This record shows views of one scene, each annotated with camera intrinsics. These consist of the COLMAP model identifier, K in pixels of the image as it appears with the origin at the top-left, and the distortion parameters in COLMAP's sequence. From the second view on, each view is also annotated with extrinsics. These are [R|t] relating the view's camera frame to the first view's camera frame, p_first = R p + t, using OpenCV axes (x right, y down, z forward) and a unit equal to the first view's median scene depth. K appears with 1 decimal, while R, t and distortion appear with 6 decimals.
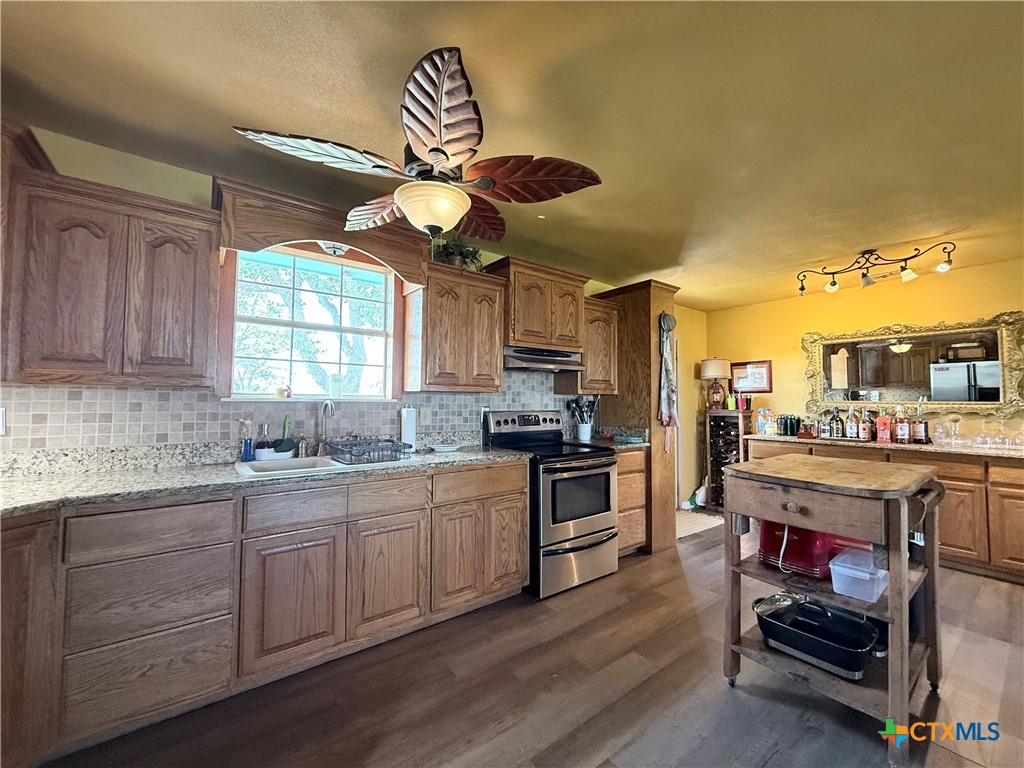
lens RADIAL K [[407.2, 0, 512.5], [0, 407.2, 388.7], [0, 0, 1]] dist [-0.001156, -0.000119]
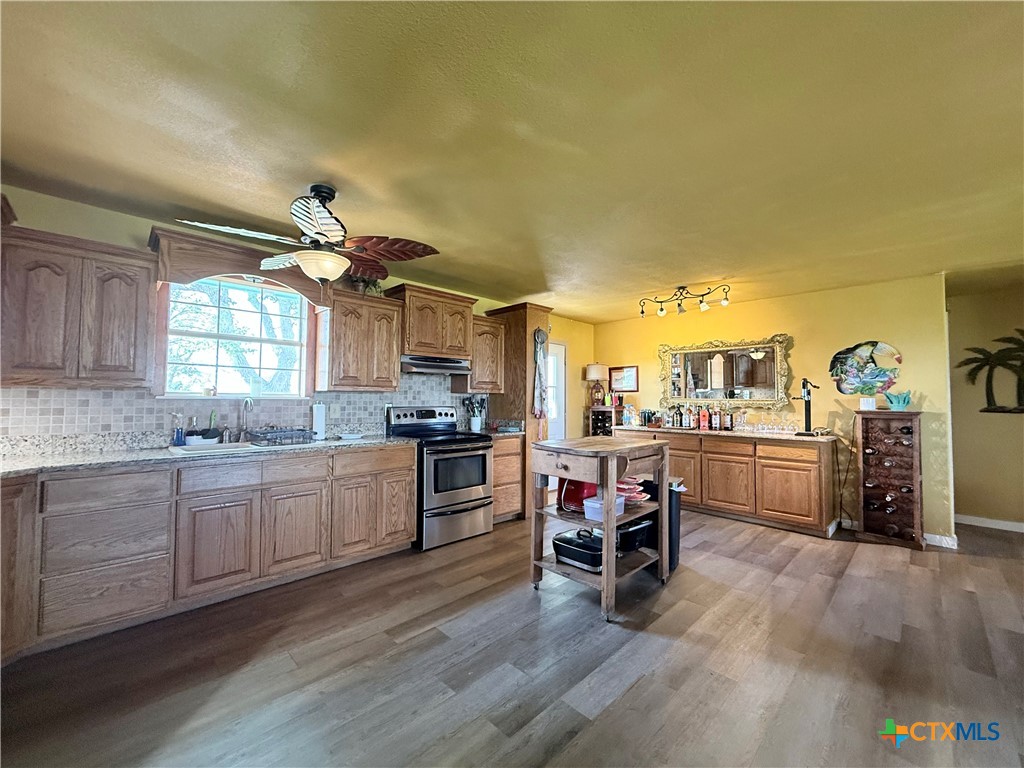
lens RADIAL K [[407.2, 0, 512.6], [0, 407.2, 388.1], [0, 0, 1]] dist [-0.001156, -0.000119]
pose [[0.991993, 0.002874, 0.126263, 0.192159], [-0.003317, 0.999989, 0.003299, -0.008574], [-0.126253, -0.003692, 0.991991, -0.340983]]
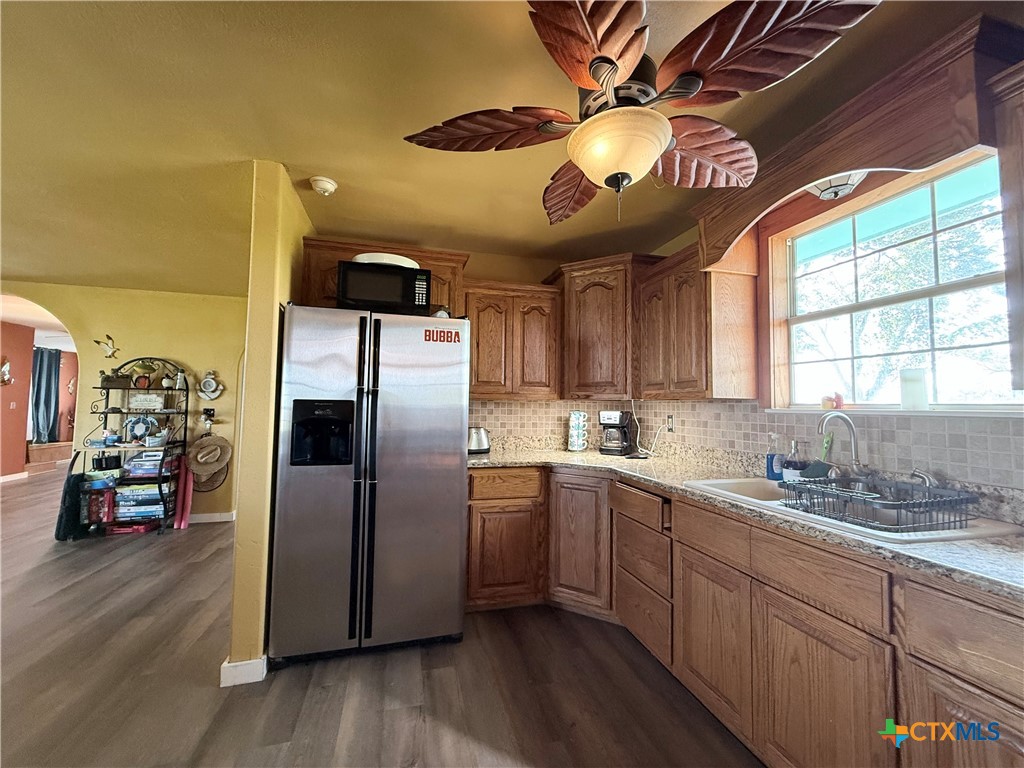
lens RADIAL K [[407.2, 0, 514.1], [0, 407.2, 384.5], [0, 0, 1]] dist [-0.001156, -0.000119]
pose [[-0.369655, -0.060451, -0.927200, 0.356183], [0.015009, 0.997363, -0.071009, 0.020692], [0.929048, -0.040165, -0.367773, 0.702207]]
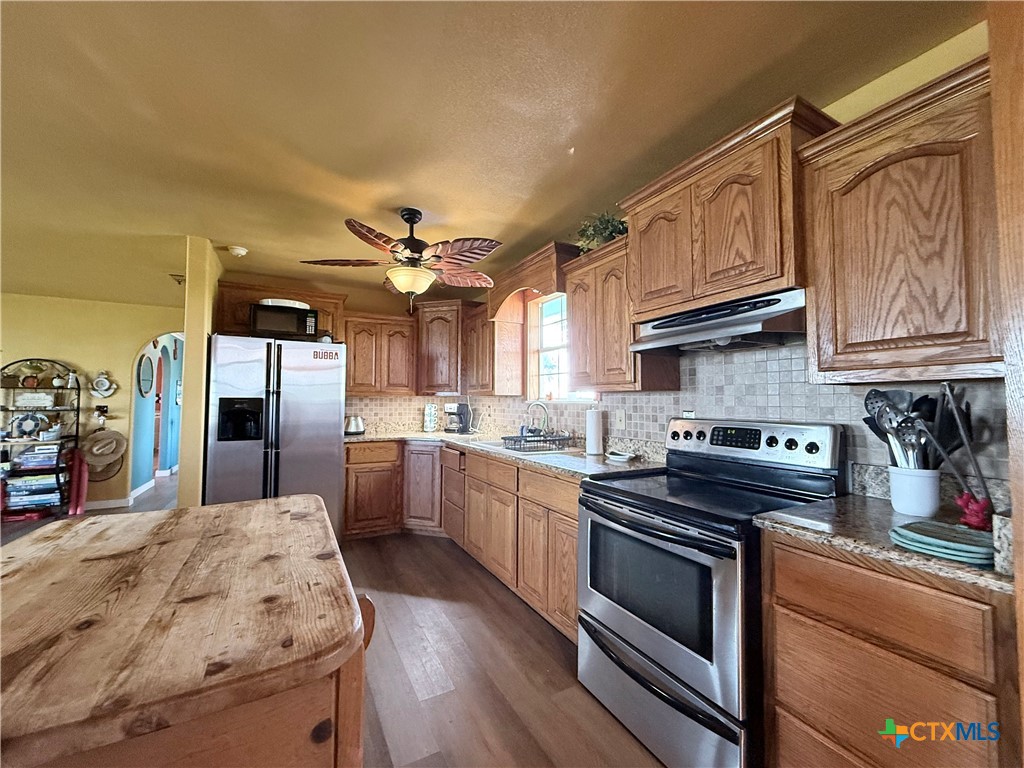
lens RADIAL K [[407.2, 0, 512.8], [0, 407.2, 385.4], [0, 0, 1]] dist [-0.001156, -0.000119]
pose [[-0.148664, -0.046094, -0.987813, 0.843238], [0.027805, 0.998323, -0.050769, 0.036573], [0.988497, -0.035013, -0.147133, 1.048506]]
